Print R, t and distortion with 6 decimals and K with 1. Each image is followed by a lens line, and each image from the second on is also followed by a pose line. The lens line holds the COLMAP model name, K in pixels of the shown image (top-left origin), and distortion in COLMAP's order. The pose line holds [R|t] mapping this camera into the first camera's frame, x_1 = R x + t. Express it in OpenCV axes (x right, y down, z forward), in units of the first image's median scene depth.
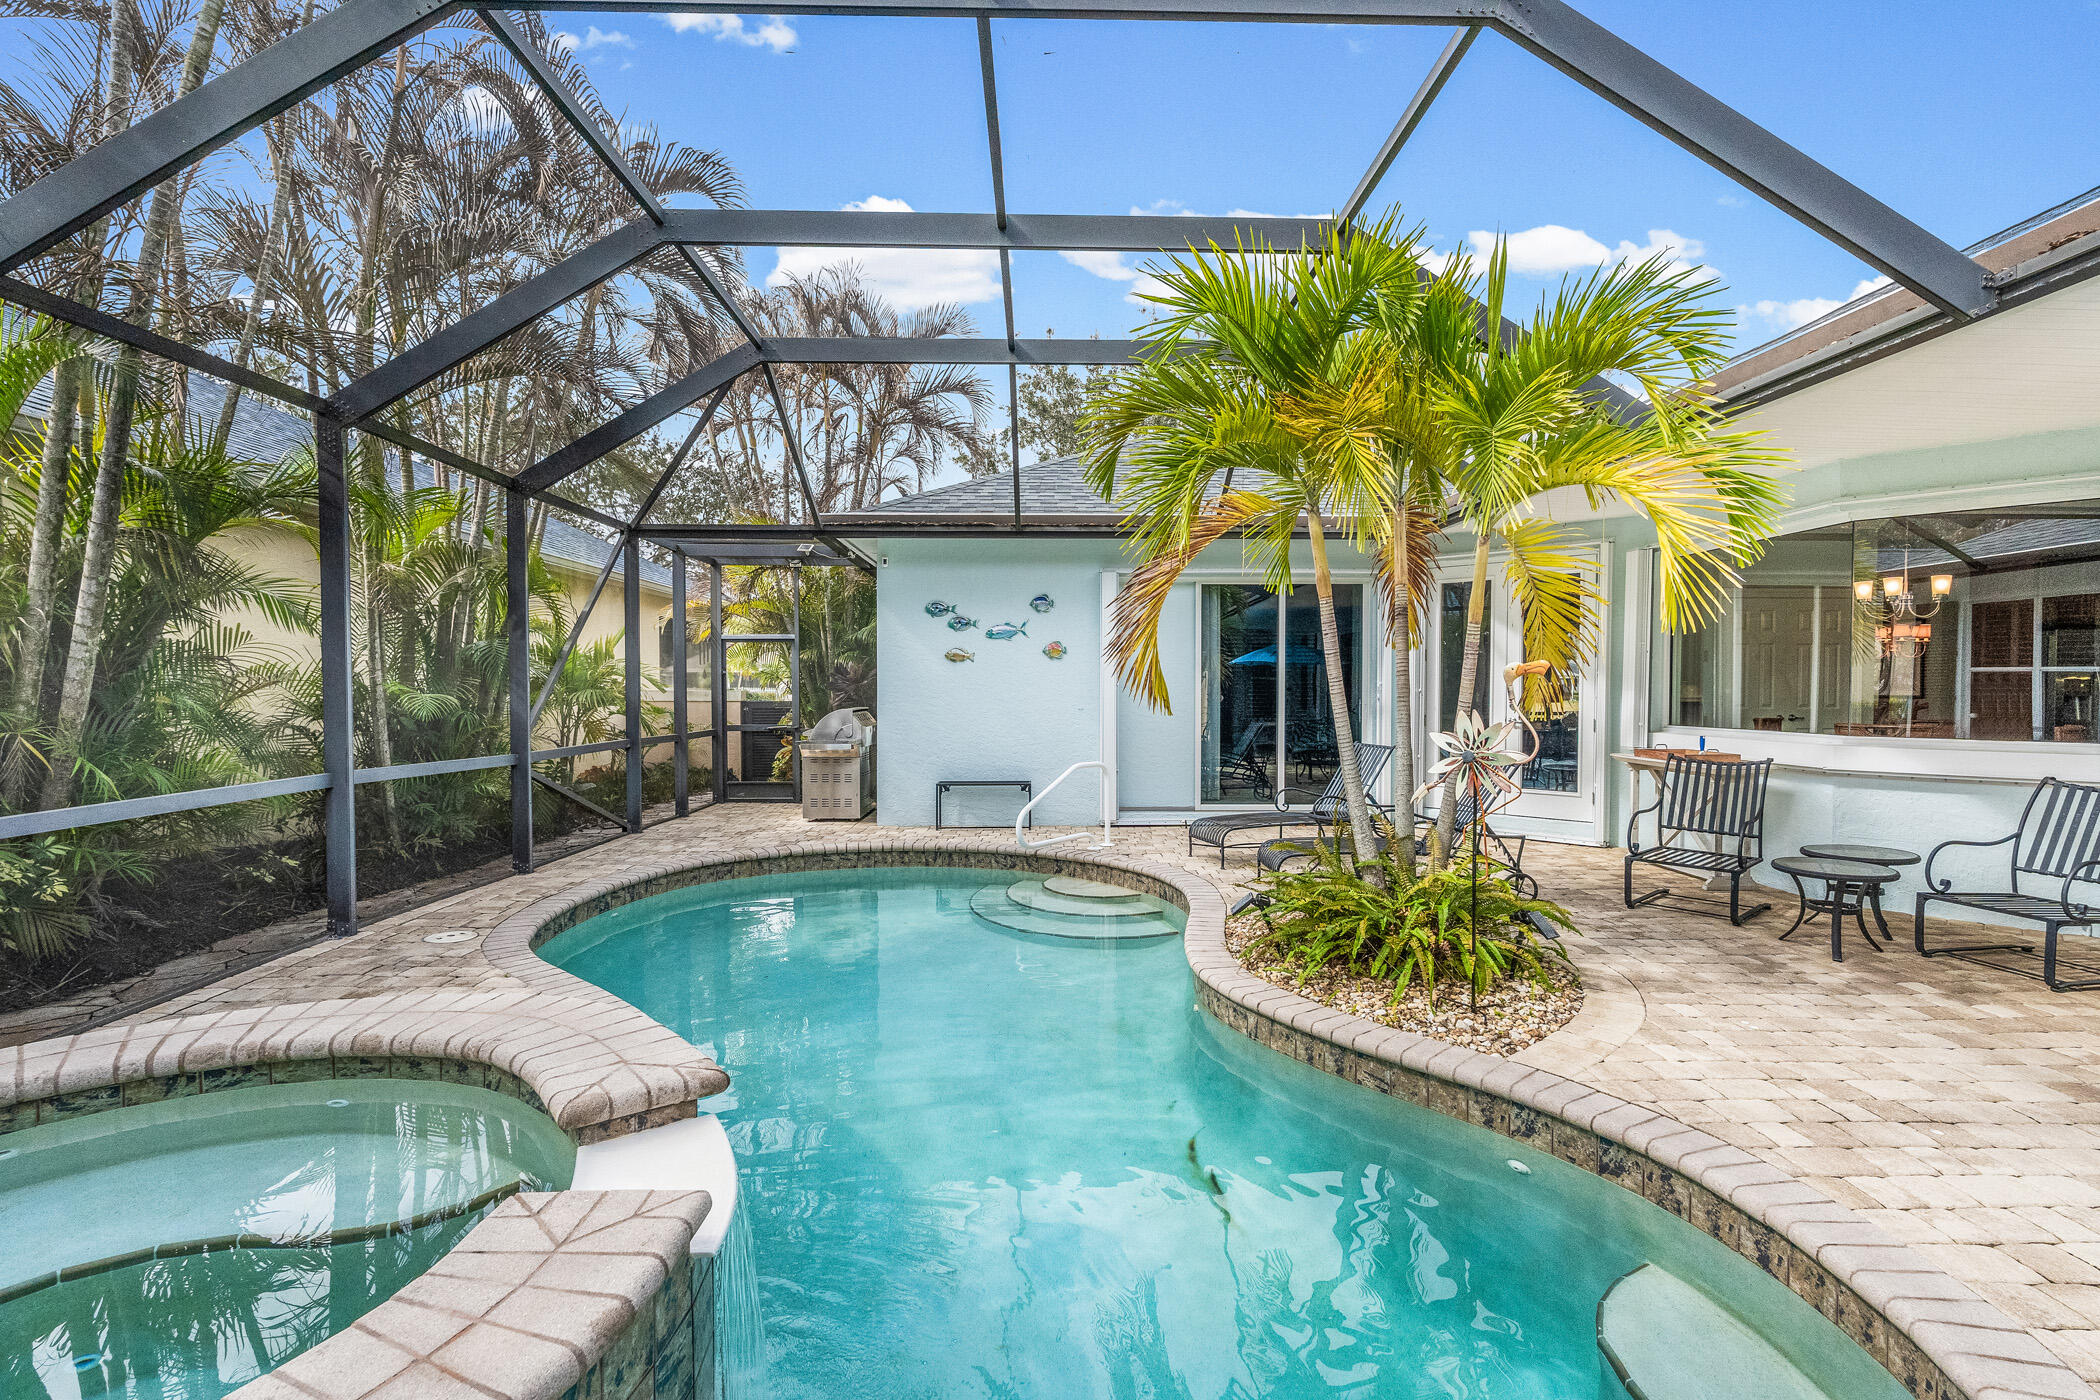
lens RADIAL K [[935.3, 0, 1050.0], [0, 935.3, 700.0], [0, 0, 1]] dist [-0.000047, -0.000163]
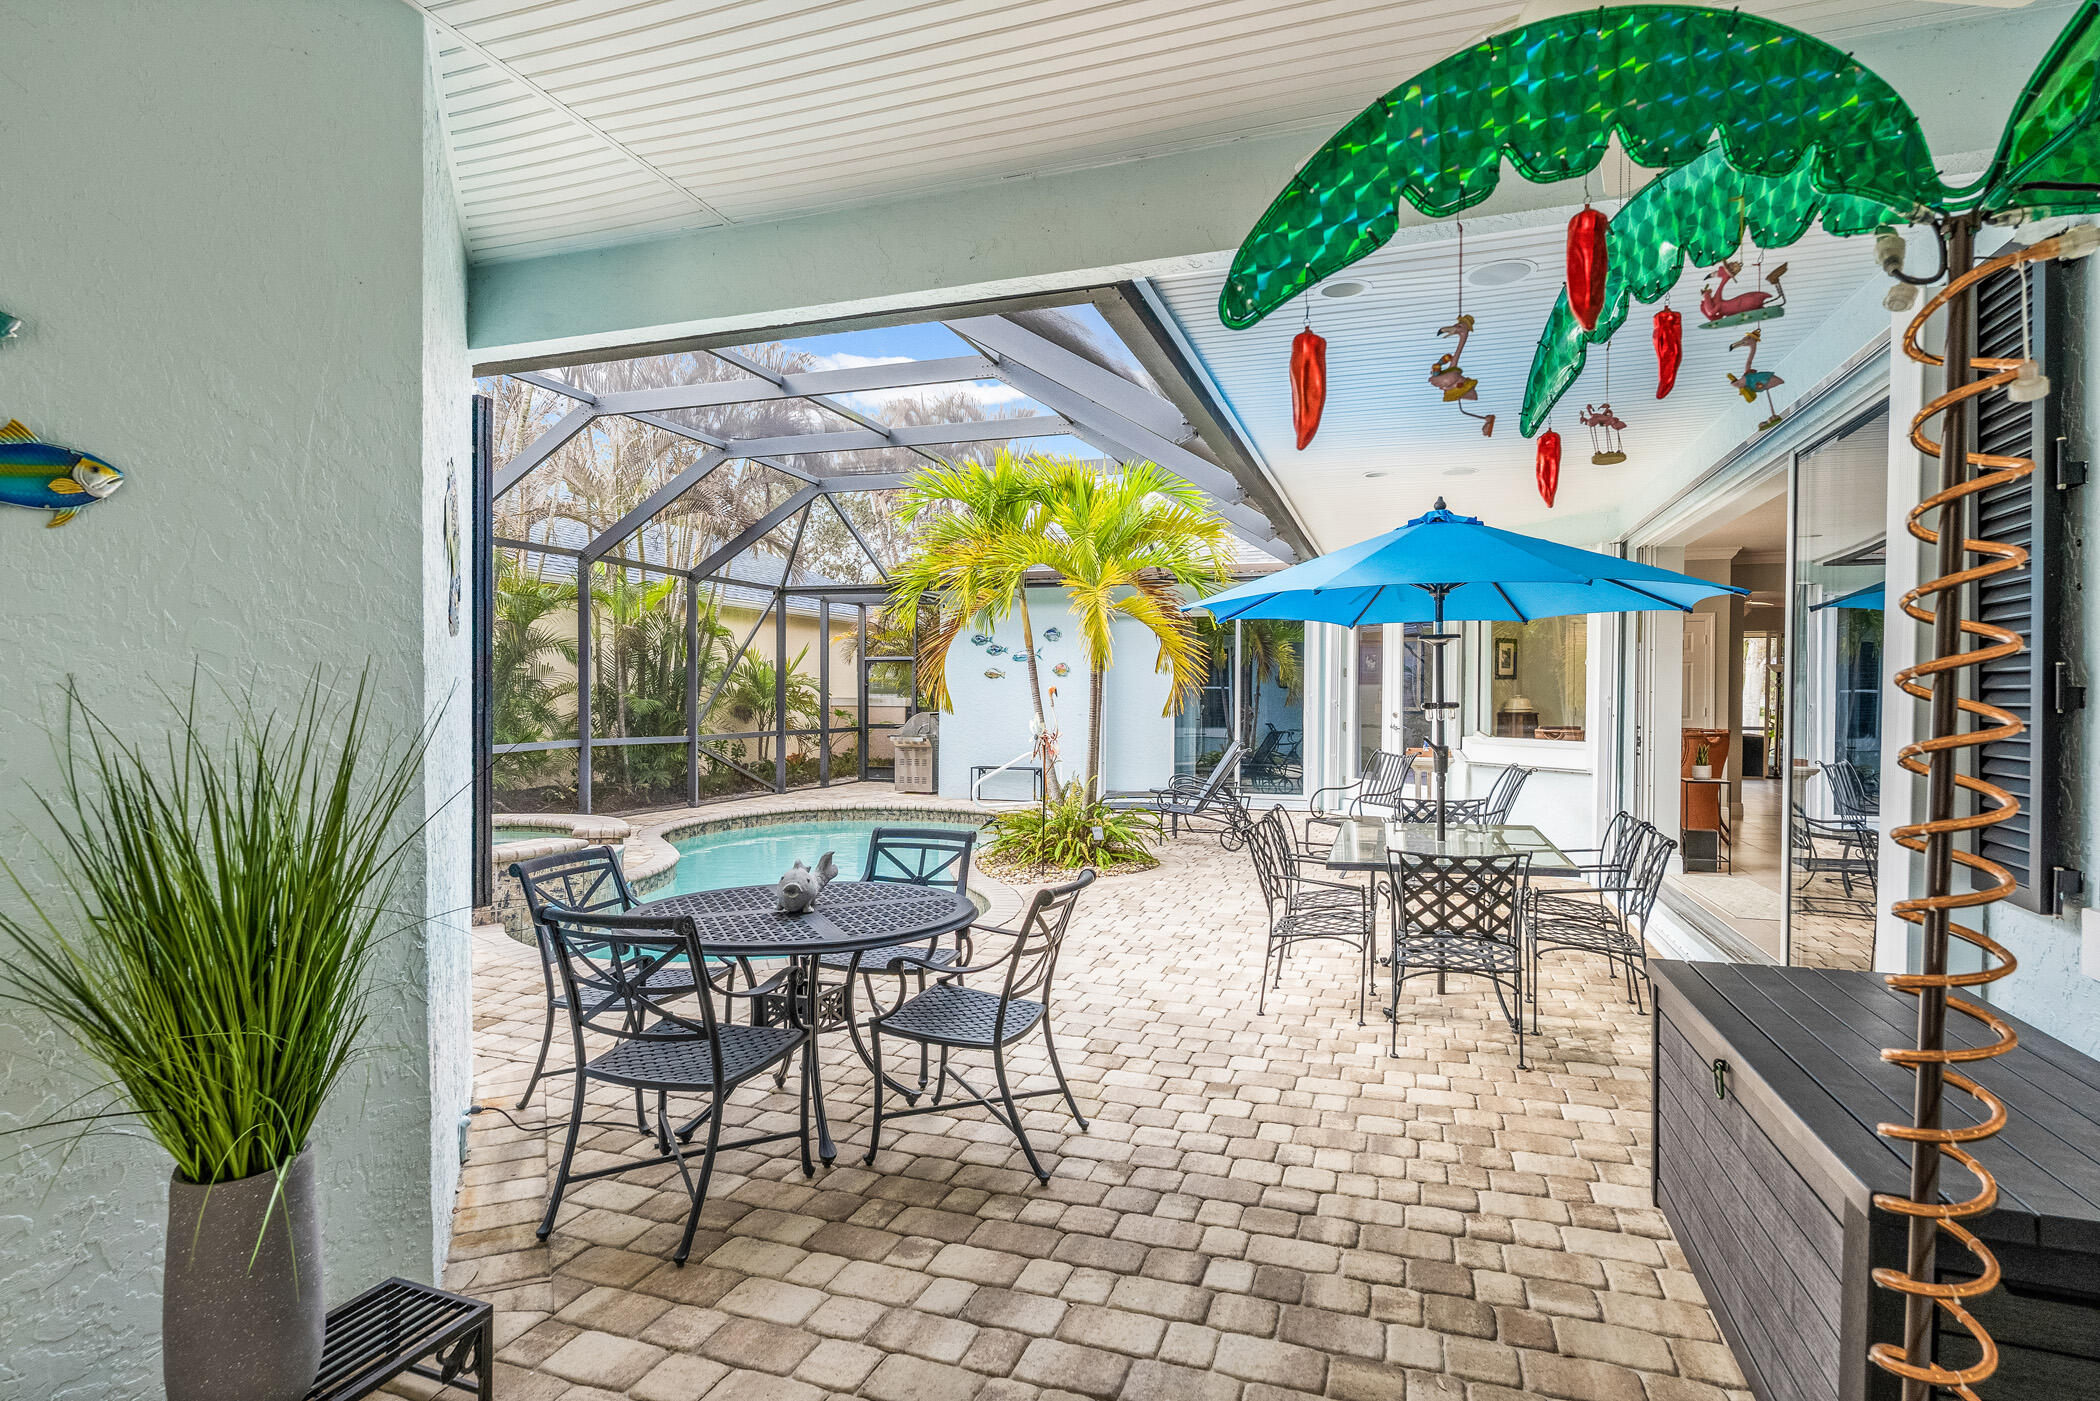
lens RADIAL K [[1058.6, 0, 1050.0], [0, 1058.6, 700.5], [0, 0, 1]] dist [0.000322, 0.000089]
pose [[0.945206, 0.002912, -0.326462, 0.638918], [-0.007333, 0.999897, -0.012313, 0.012600], [0.326393, 0.014032, 0.945130, -0.565619]]
